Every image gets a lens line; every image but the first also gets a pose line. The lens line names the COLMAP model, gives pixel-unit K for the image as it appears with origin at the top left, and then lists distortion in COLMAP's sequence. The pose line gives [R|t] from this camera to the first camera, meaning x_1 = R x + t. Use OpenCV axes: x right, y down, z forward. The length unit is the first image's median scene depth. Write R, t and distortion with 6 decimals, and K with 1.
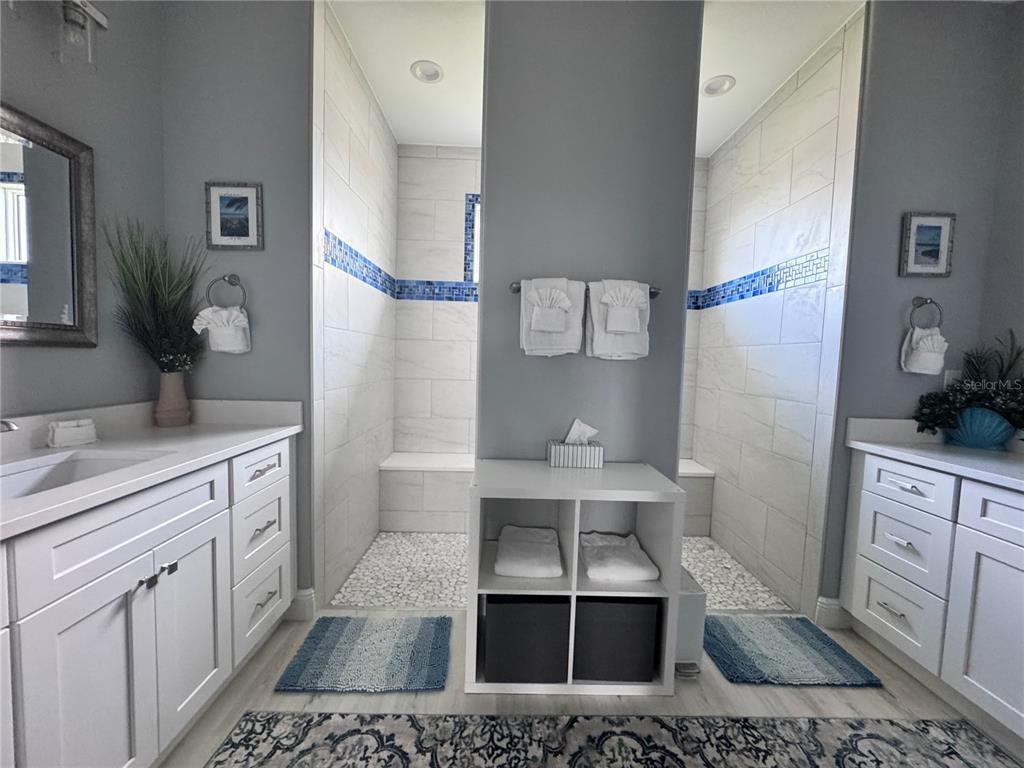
lens RADIAL K [[409.5, 0, 511.3], [0, 409.5, 384.3], [0, 0, 1]] dist [-0.003140, 0.000564]
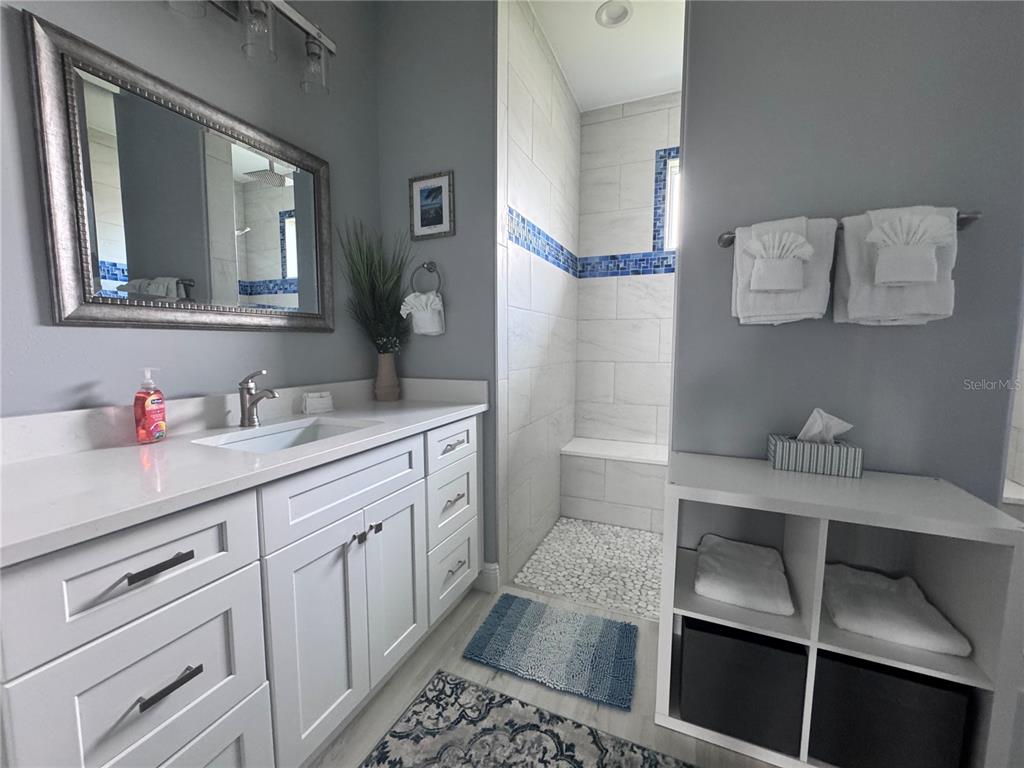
lens RADIAL K [[409.5, 0, 511.3], [0, 409.5, 384.3], [0, 0, 1]] dist [-0.003140, 0.000564]
pose [[0.907807, 0.013979, -0.419155, -0.034162], [-0.001410, 0.999540, 0.030281, 0.021121], [0.419386, -0.026899, 0.907409, 0.107303]]
